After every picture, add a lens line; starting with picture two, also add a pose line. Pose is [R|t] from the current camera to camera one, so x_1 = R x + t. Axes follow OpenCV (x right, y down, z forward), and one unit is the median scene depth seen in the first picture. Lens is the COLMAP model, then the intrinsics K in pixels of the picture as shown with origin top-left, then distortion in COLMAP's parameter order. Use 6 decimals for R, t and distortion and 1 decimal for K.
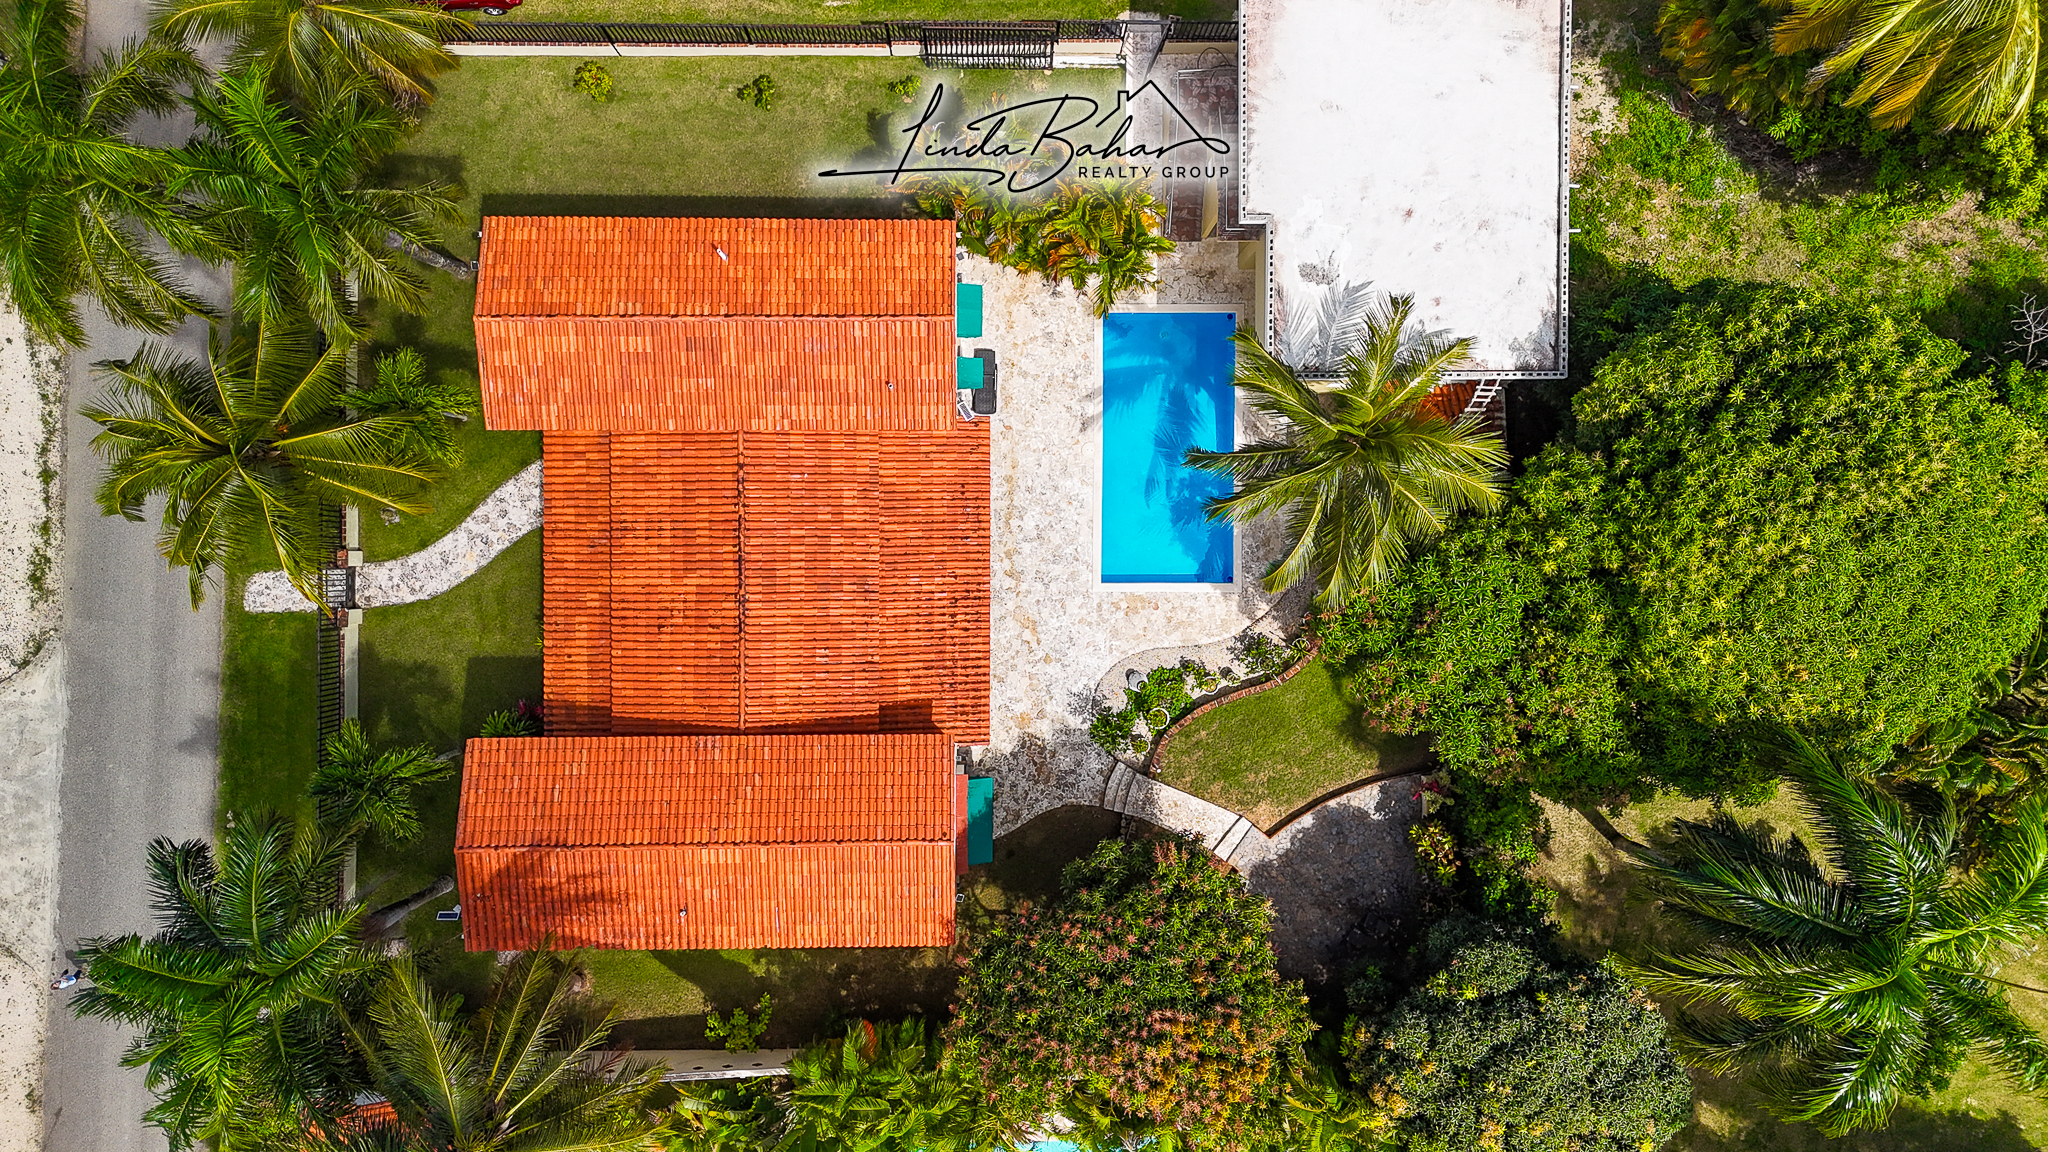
lens RADIAL K [[1503.0, 0, 1006.7], [0, 1503.0, 574.6], [0, 0, 1]] dist [0.063864, -0.056830]
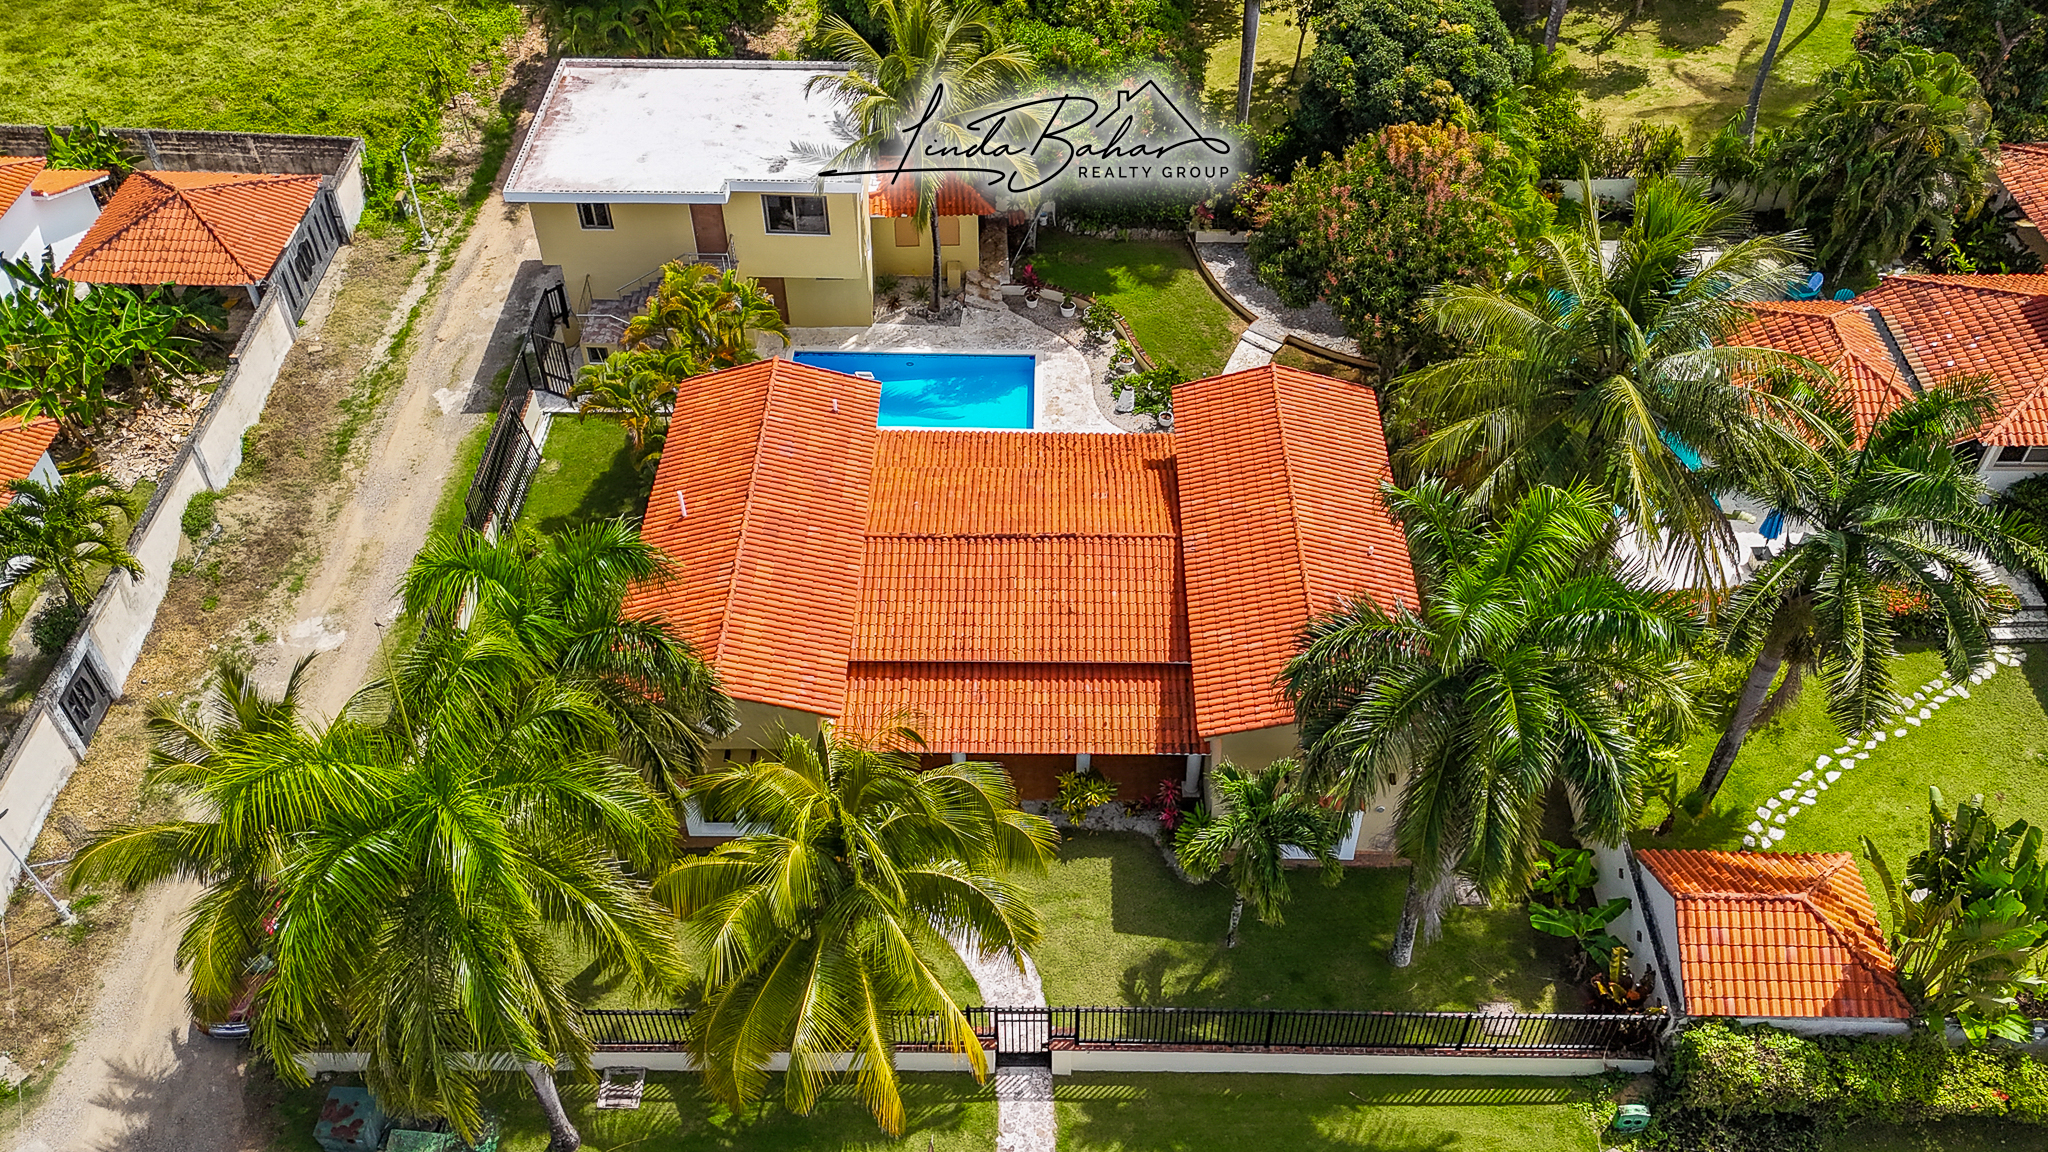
lens RADIAL K [[1658.0, 0, 1043.4], [0, 1658.0, 587.6], [0, 0, 1]] dist [0.060007, -0.062709]
pose [[0.005811, -0.721891, 0.691983, -0.832006], [0.999899, -0.004781, -0.013384, 0.027975], [0.012971, 0.691990, 0.721790, 0.233629]]
